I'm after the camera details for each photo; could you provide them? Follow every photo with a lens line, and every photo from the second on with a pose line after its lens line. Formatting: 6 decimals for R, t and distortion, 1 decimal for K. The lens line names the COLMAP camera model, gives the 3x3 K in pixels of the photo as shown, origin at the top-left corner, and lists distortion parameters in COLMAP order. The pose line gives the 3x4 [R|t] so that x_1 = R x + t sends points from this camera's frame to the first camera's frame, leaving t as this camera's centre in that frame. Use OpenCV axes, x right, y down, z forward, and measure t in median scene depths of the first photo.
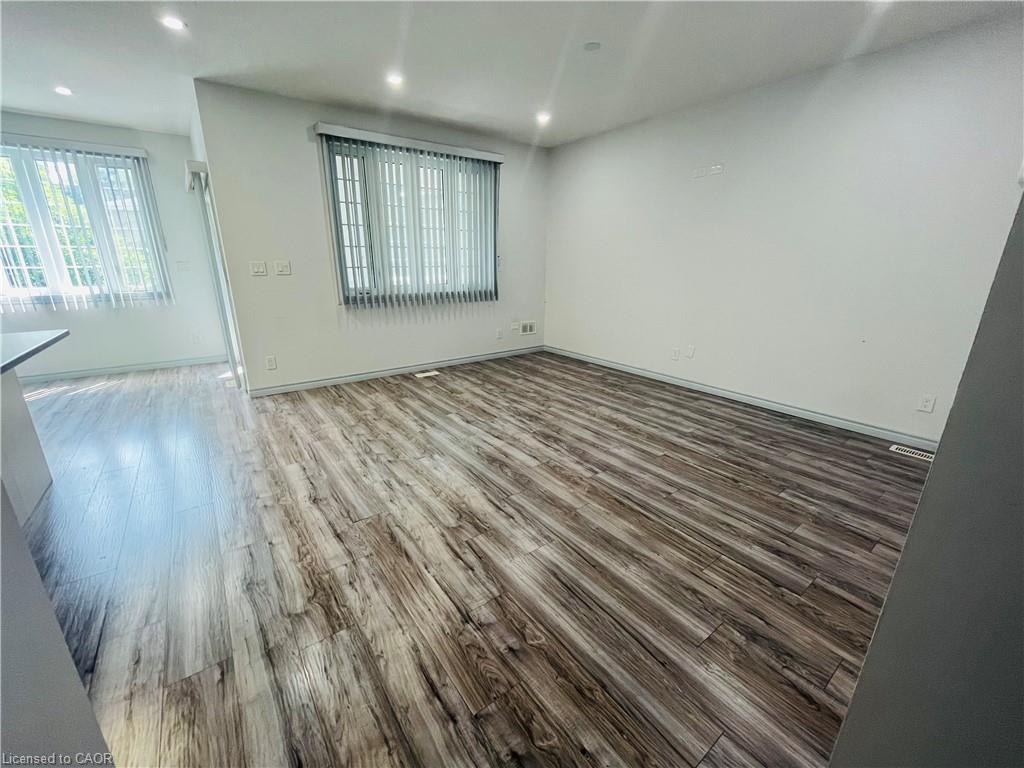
lens RADIAL K [[413.5, 0, 511.3], [0, 413.5, 388.8], [0, 0, 1]] dist [-0.006566, 0.000108]
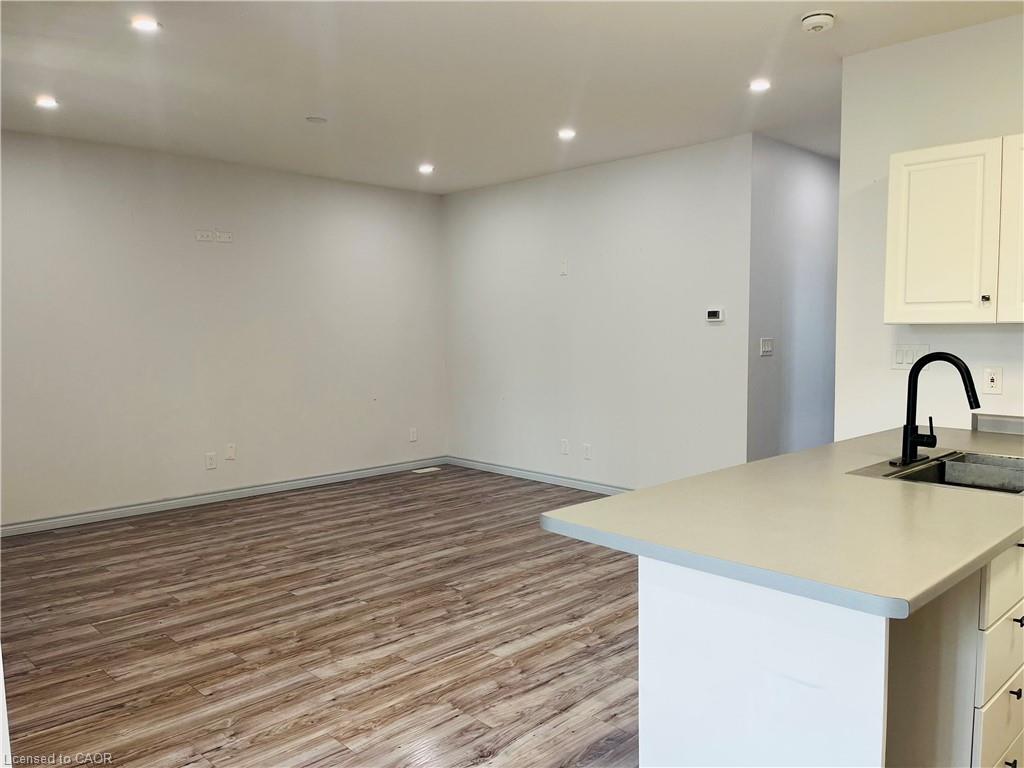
lens RADIAL K [[775.8, 0, 508.3], [0, 775.8, 381.2], [0, 0, 1]] dist [0.065344, -0.089495]
pose [[-0.129064, -0.069719, 0.989182, -1.167771], [0.305072, 0.946355, 0.106505, -0.230870], [-0.943543, 0.315518, -0.100871, 0.667679]]
